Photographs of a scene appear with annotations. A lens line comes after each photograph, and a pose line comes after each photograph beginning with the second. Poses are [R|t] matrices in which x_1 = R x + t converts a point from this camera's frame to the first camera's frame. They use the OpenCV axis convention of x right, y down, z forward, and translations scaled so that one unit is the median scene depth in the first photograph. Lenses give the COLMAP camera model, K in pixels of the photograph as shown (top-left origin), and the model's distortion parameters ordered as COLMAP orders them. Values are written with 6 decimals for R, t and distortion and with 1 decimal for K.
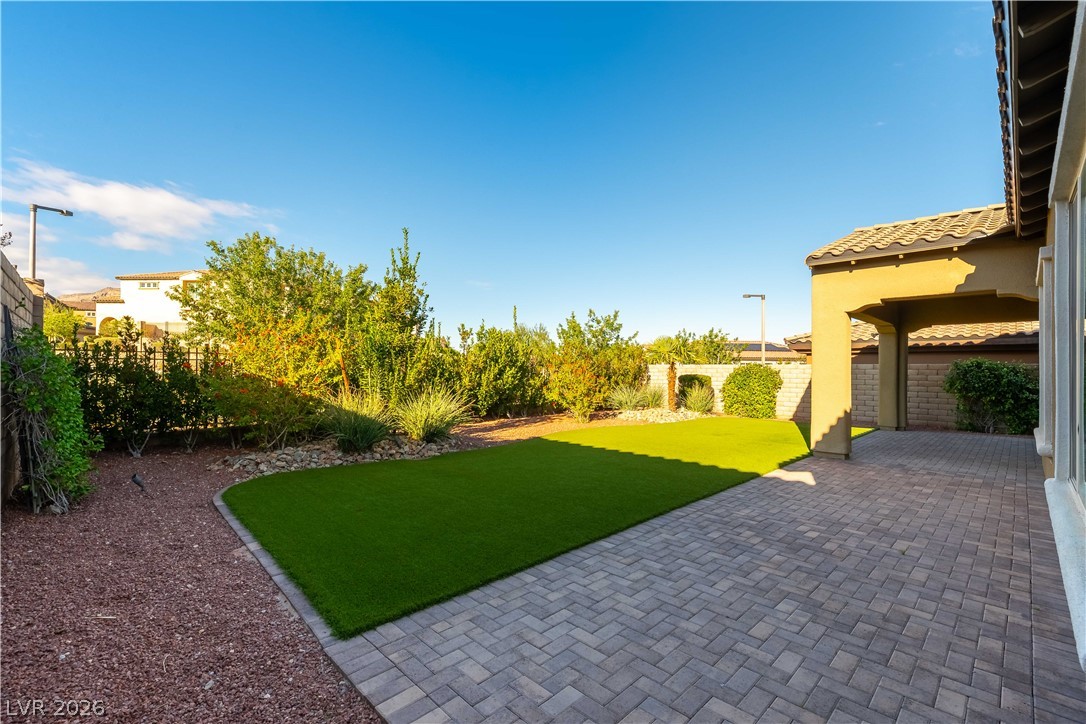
lens RADIAL K [[472.4, 0, 546.0], [0, 472.4, 366.5], [0, 0, 1]] dist [0.000972, 0.000016]
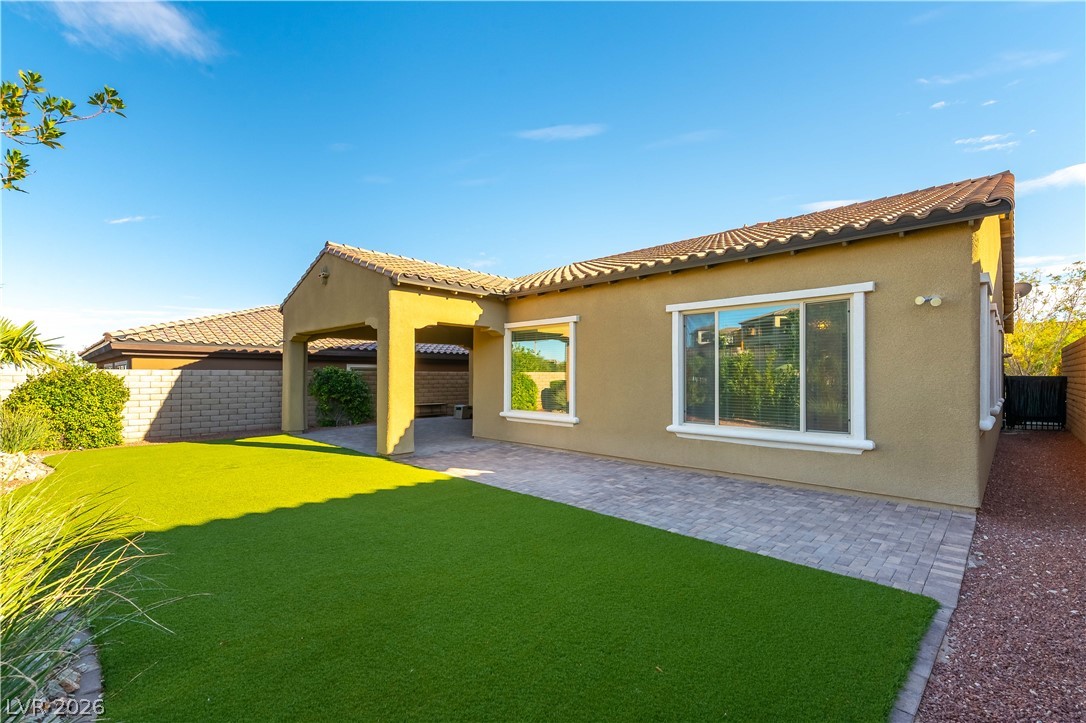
lens RADIAL K [[482.0, 0, 566.1], [0, 482.0, 366.4], [0, 0, 1]] dist [-0.001405, -0.000112]
pose [[-0.050107, 0.010267, 0.998691, -1.122625], [-0.008218, 0.999909, -0.010692, -0.026422], [-0.998710, -0.008743, -0.050018, 1.379251]]
